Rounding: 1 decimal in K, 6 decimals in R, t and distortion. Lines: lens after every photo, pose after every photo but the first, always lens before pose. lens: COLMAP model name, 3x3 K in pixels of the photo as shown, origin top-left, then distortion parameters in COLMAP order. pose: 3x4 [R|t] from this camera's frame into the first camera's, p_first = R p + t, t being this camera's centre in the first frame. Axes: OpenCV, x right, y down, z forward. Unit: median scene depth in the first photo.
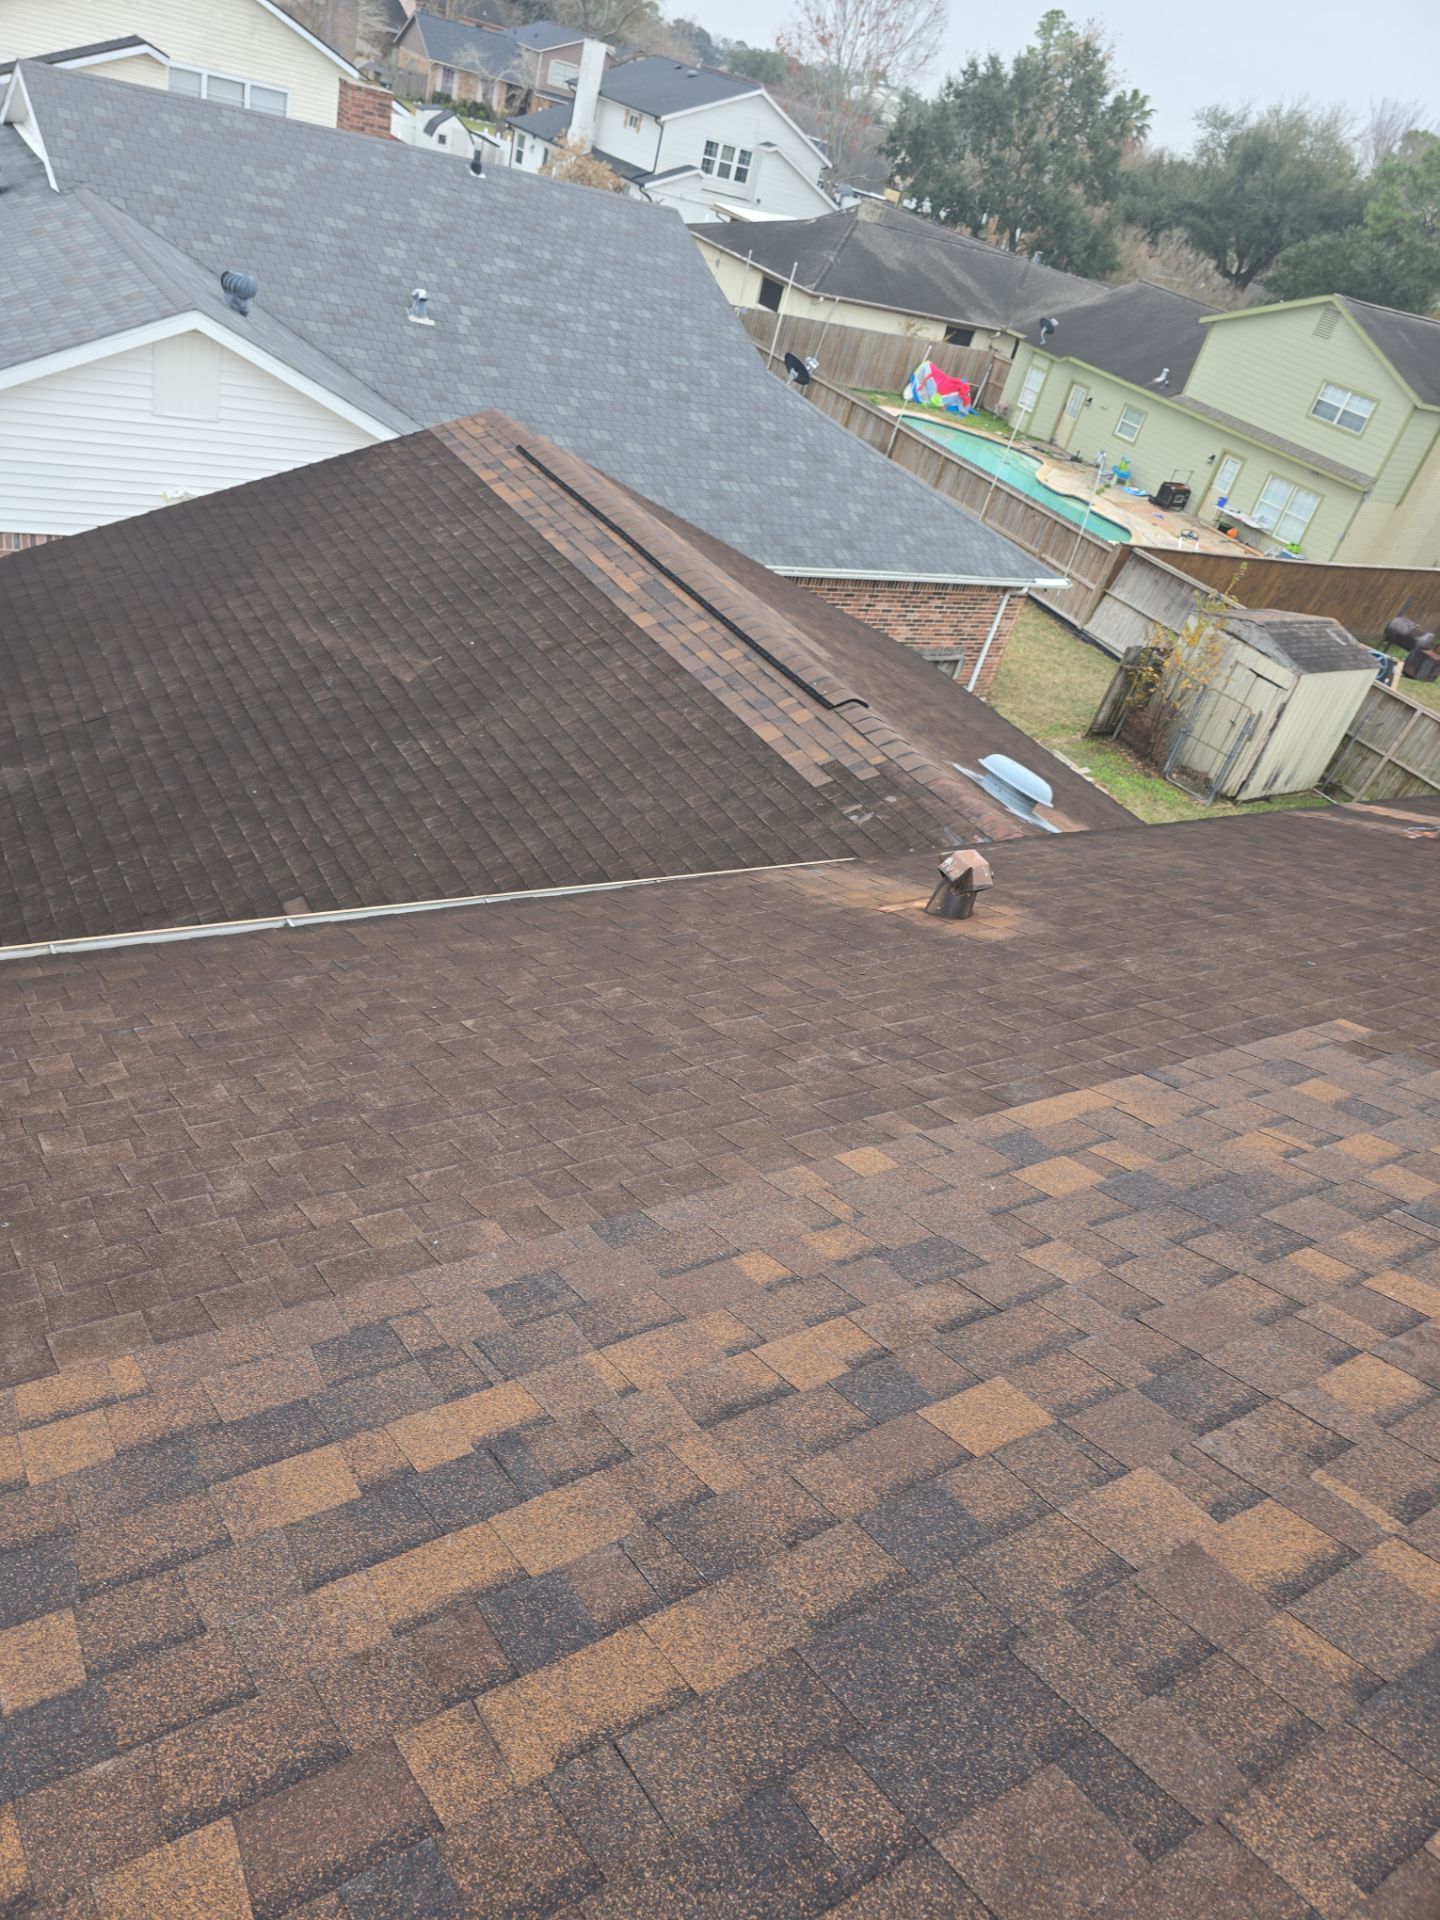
lens RADIAL K [[1290.4, 0, 720.0], [0, 1290.4, 960.0], [0, 0, 1]] dist [0.064609, -0.059079]
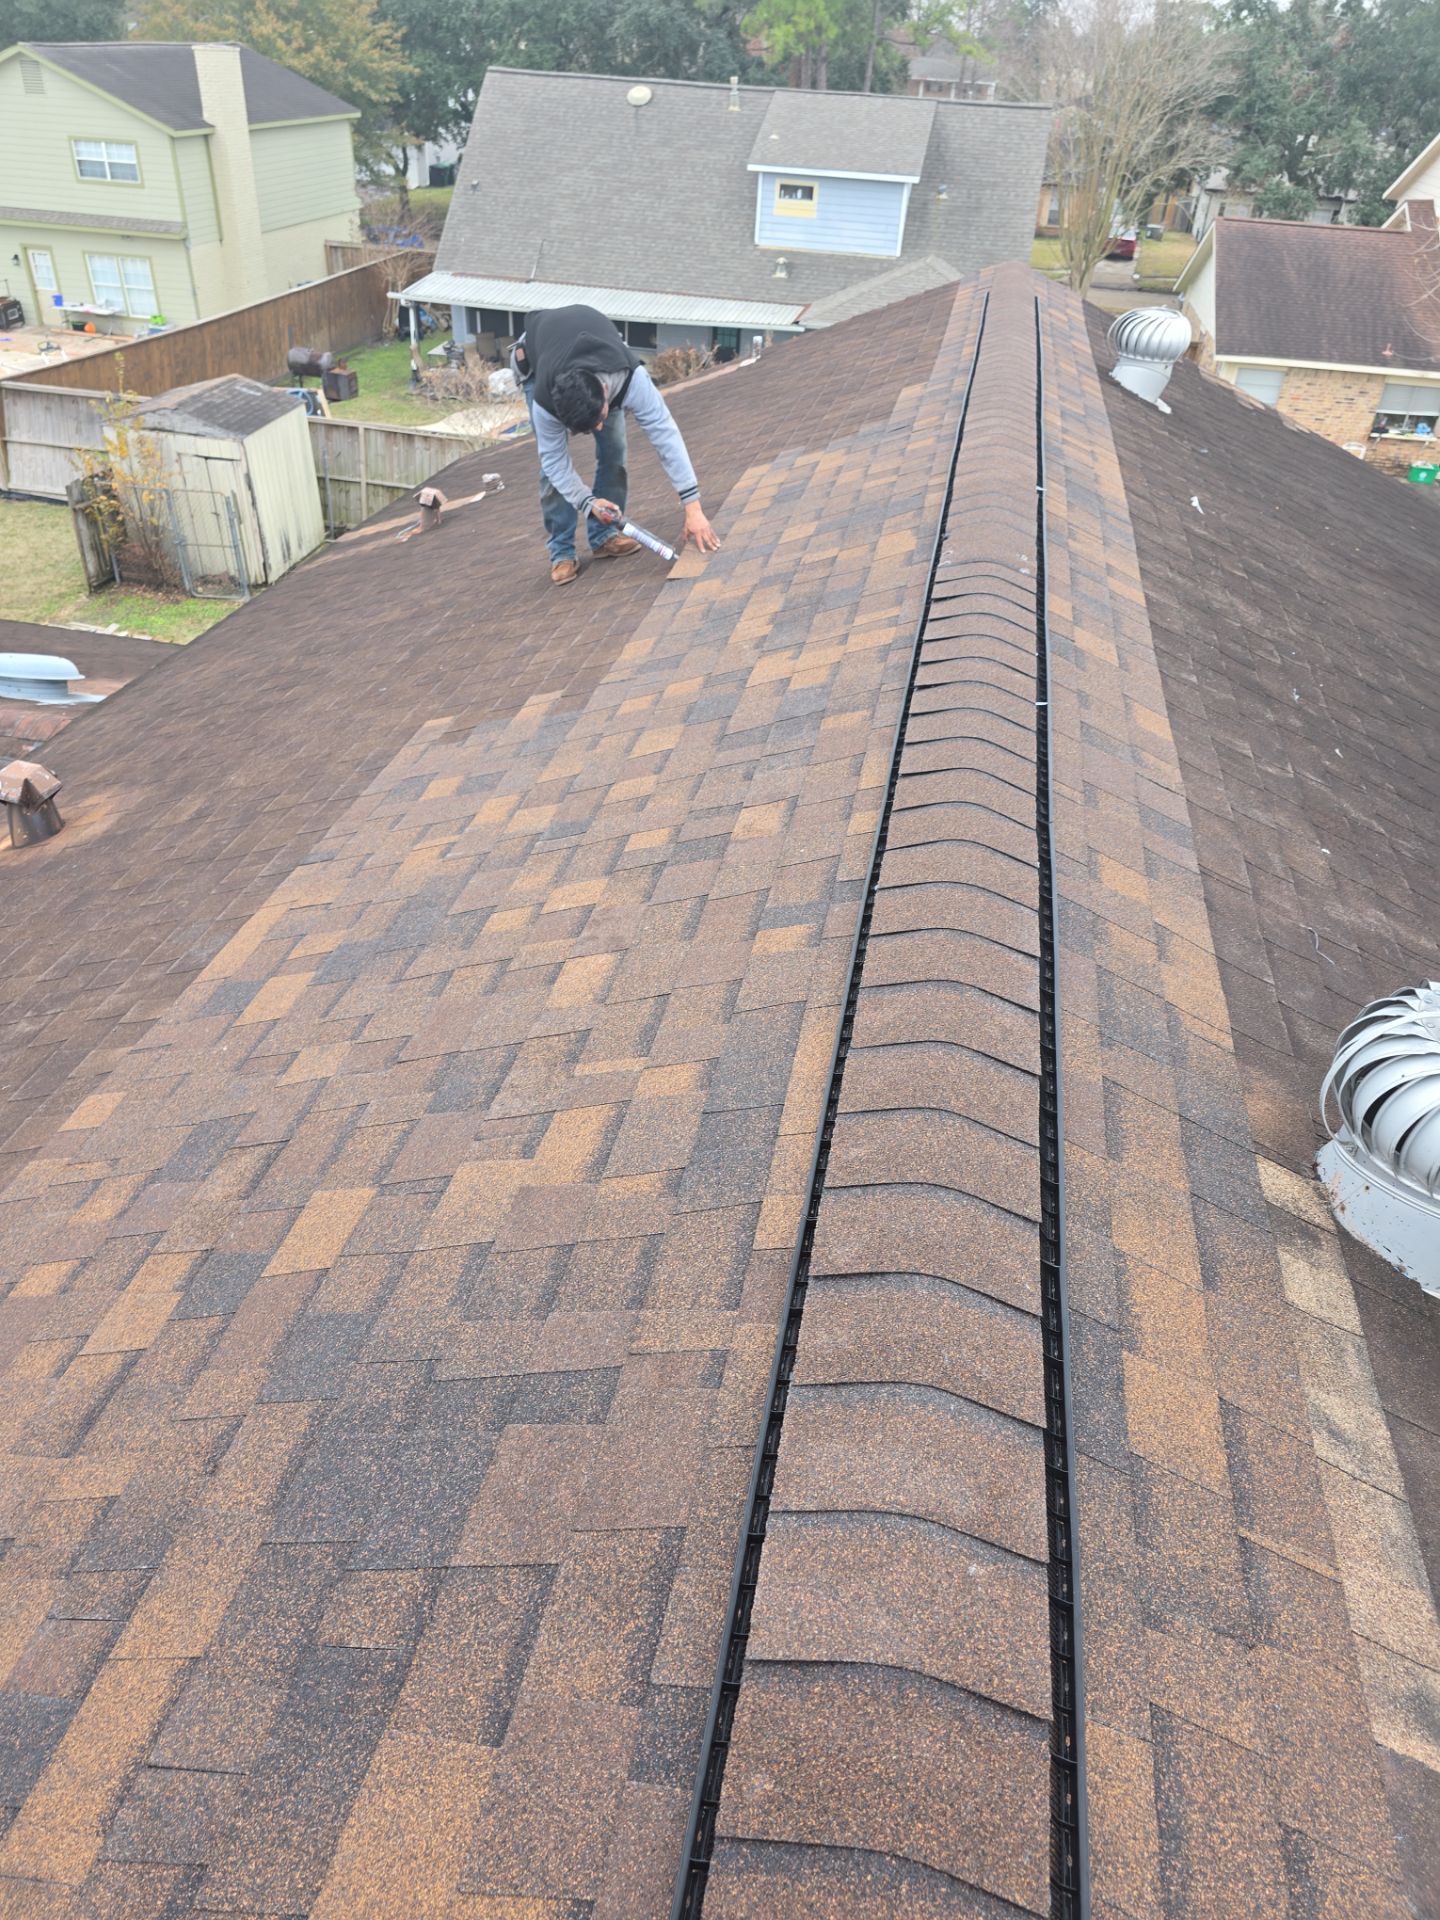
lens RADIAL K [[1290.4, 0, 720.0], [0, 1290.4, 960.0], [0, 0, 1]] dist [0.064609, -0.059079]
pose [[0.667459, -0.587730, 0.457245, 0.008729], [0.516952, 0.807685, 0.283560, 0.006437], [-0.535966, 0.047109, 0.842924, -0.003649]]
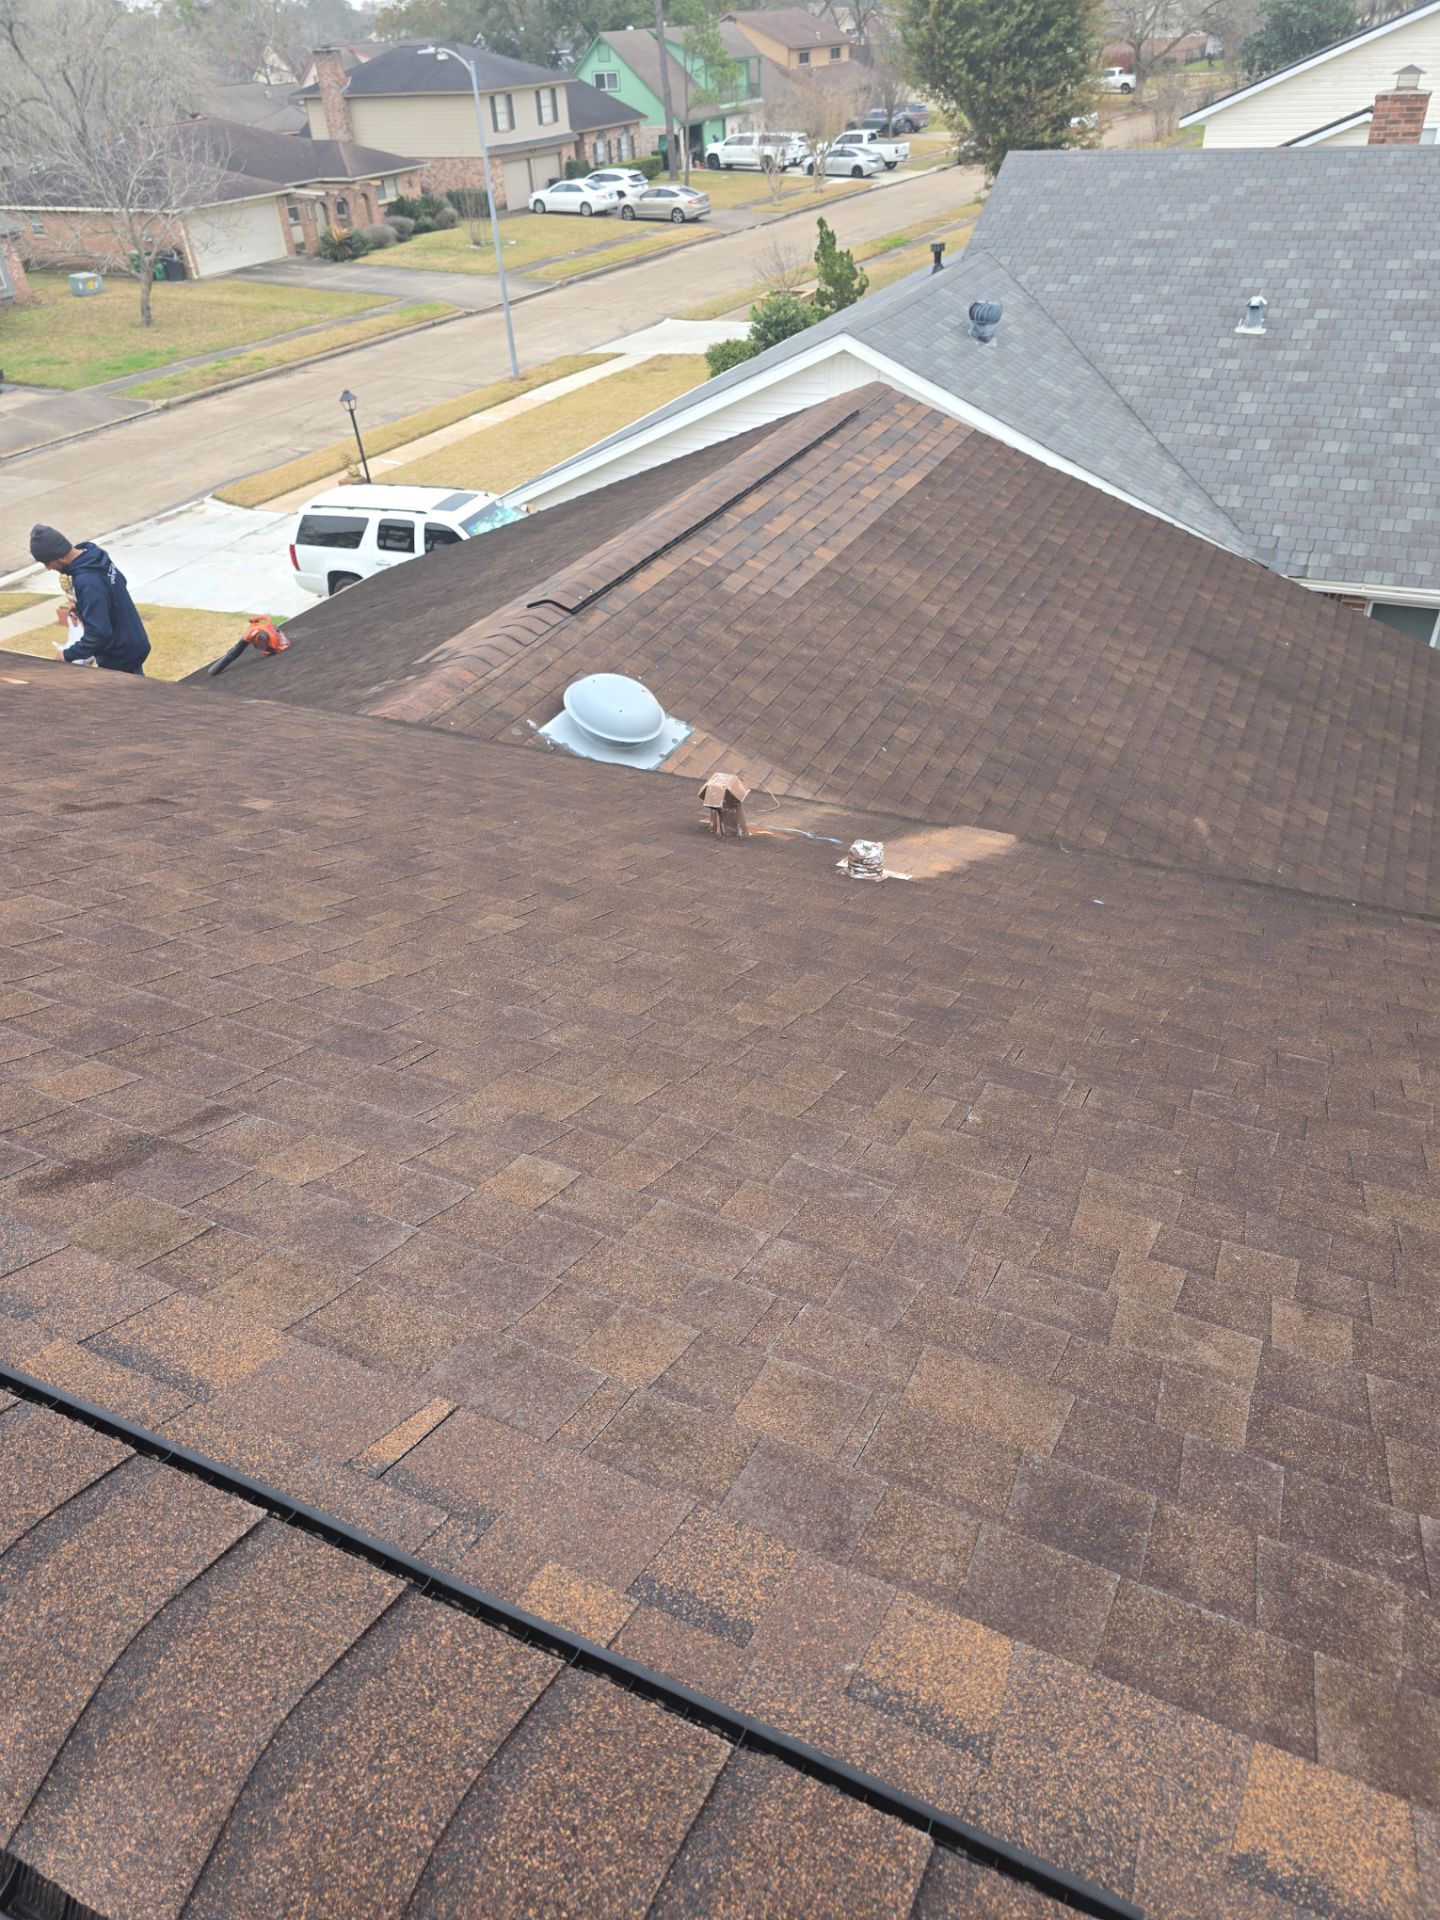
lens RADIAL K [[1290.4, 0, 720.0], [0, 1290.4, 960.0], [0, 0, 1]] dist [0.064609, -0.059079]
pose [[0.519439, 0.260859, -0.813717, 0.450563], [-0.325928, 0.940757, 0.093528, -0.038879], [0.789908, 0.216631, 0.573687, 0.279548]]
